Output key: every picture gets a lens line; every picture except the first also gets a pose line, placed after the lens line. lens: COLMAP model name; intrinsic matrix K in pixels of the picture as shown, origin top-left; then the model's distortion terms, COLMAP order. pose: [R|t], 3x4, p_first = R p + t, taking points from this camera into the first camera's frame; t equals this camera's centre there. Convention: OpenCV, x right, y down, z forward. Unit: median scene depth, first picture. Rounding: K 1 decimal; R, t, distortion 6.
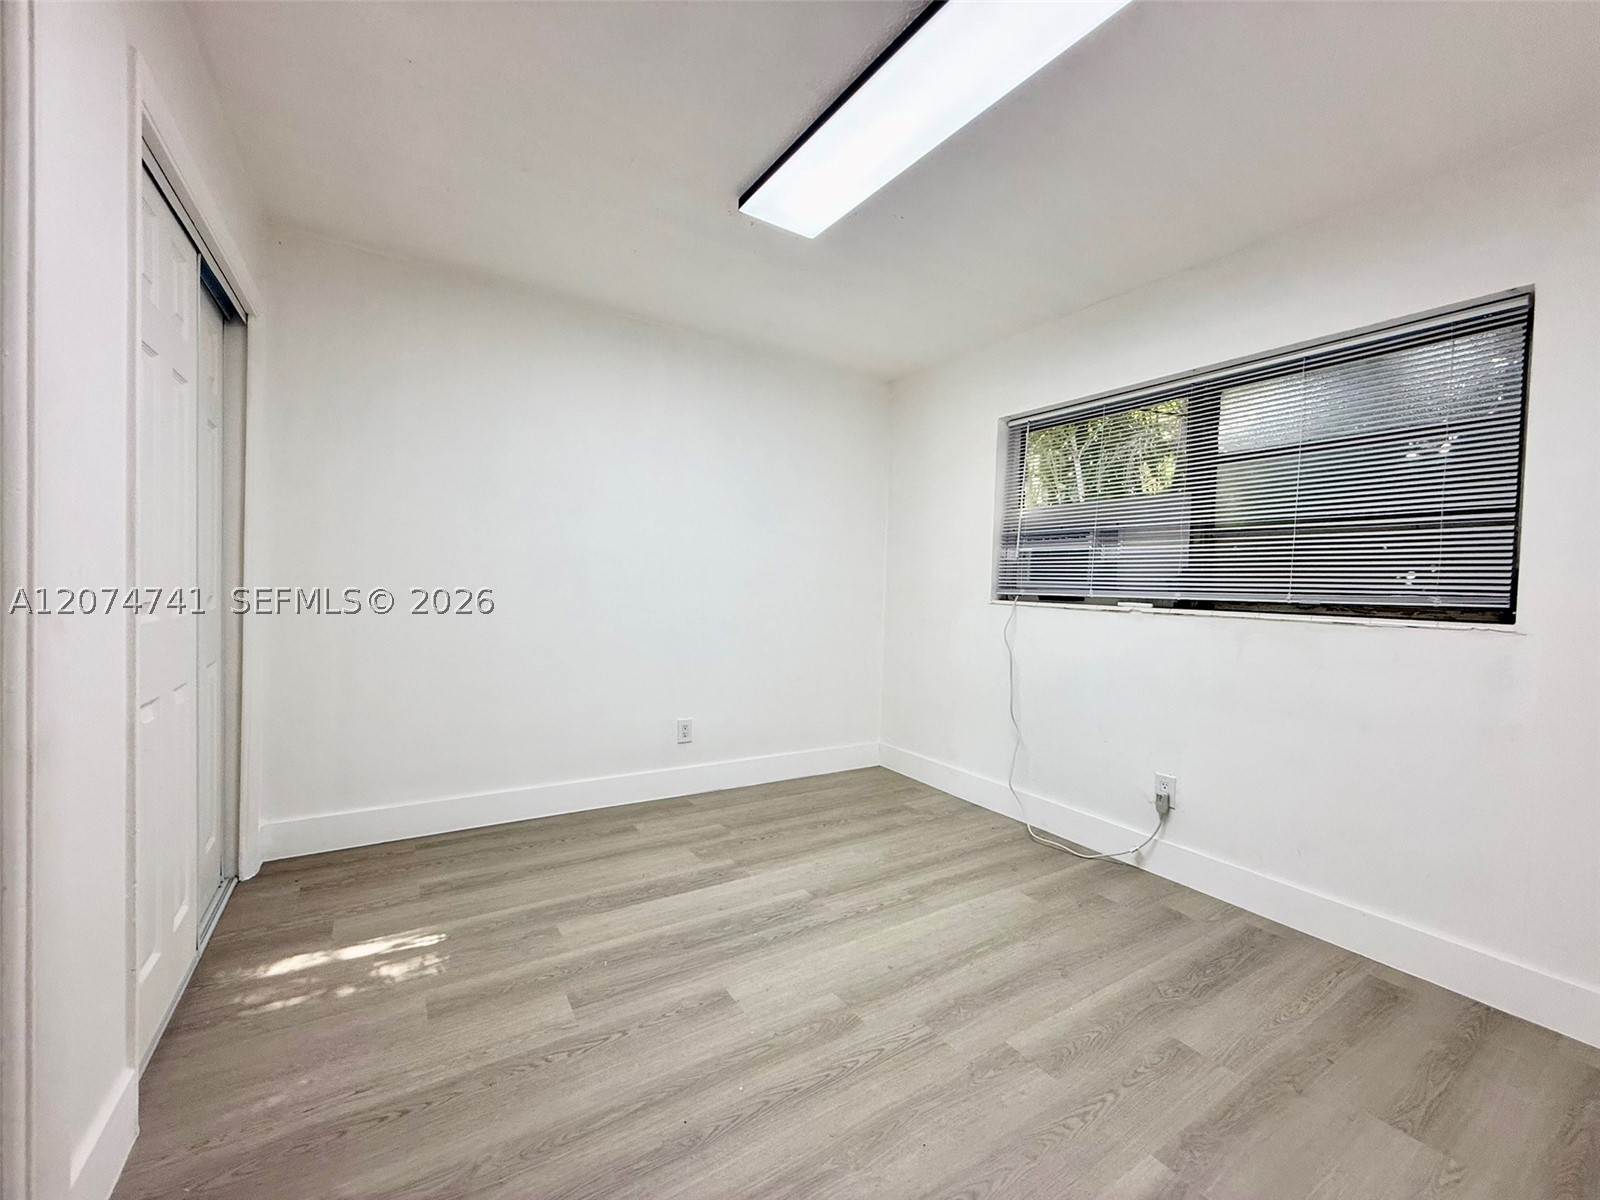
lens RADIAL K [[636.3, 0, 796.8], [0, 636.3, 597.6], [0, 0, 1]] dist [-0.000725, -0.000479]
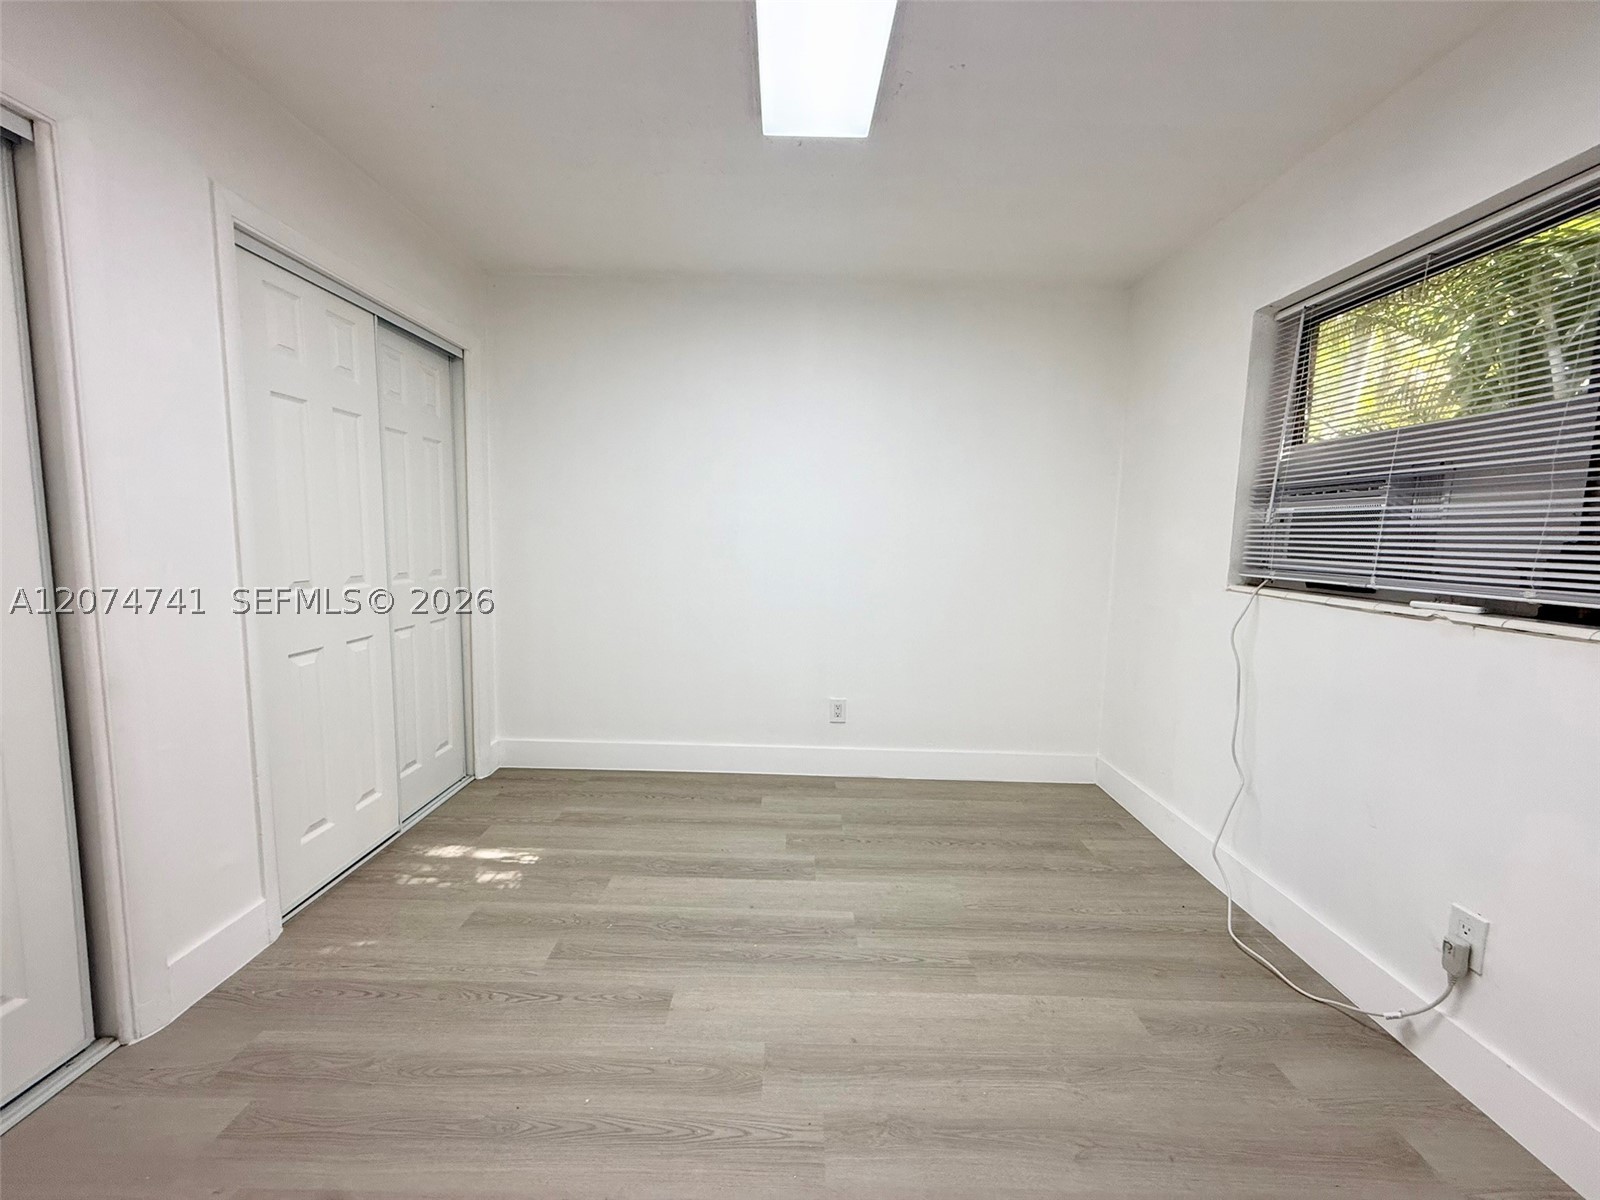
lens RADIAL K [[636.3, 0, 795.7], [0, 636.3, 600.5], [0, 0, 1]] dist [-0.000725, -0.000479]
pose [[0.842897, 0.045113, -0.536180, 0.389385], [-0.007667, 0.997385, 0.071865, -0.035043], [0.538020, -0.056464, 0.841039, 0.234187]]
